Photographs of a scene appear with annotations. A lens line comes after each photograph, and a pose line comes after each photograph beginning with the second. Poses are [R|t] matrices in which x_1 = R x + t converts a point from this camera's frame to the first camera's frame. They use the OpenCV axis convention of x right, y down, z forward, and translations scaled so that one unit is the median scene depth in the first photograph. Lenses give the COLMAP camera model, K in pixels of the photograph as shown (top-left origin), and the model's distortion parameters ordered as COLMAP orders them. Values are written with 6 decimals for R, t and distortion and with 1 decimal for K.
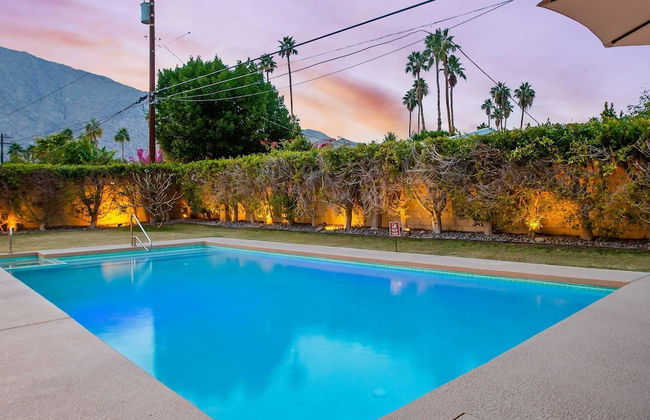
lens RADIAL K [[518.2, 0, 326.3], [0, 518.2, 191.4], [0, 0, 1]] dist [0.004839, 0.003104]
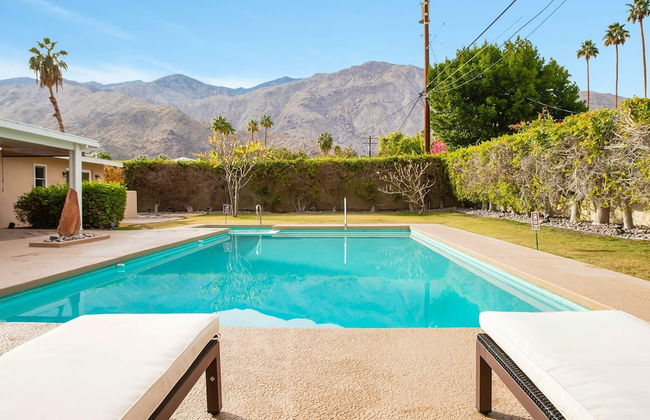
lens RADIAL K [[505.6, 0, 327.8], [0, 505.6, 213.6], [0, 0, 1]] dist [-0.050426, 0.010346]
pose [[0.699866, 0.040983, -0.713097, 0.279879], [-0.000535, 0.998382, 0.056854, 0.009985], [0.714274, -0.039409, 0.698756, 0.128725]]
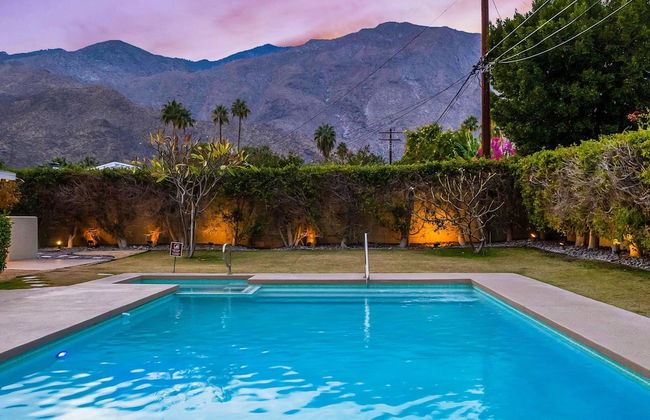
lens RADIAL K [[694.1, 0, 321.9], [0, 694.1, 208.2], [0, 0, 1]] dist [0.004294, 0.000000]
pose [[0.697284, 0.014667, -0.716645, 0.189455], [0.000540, 0.999780, 0.020987, -0.007504], [0.716794, -0.015021, 0.697123, 0.199032]]
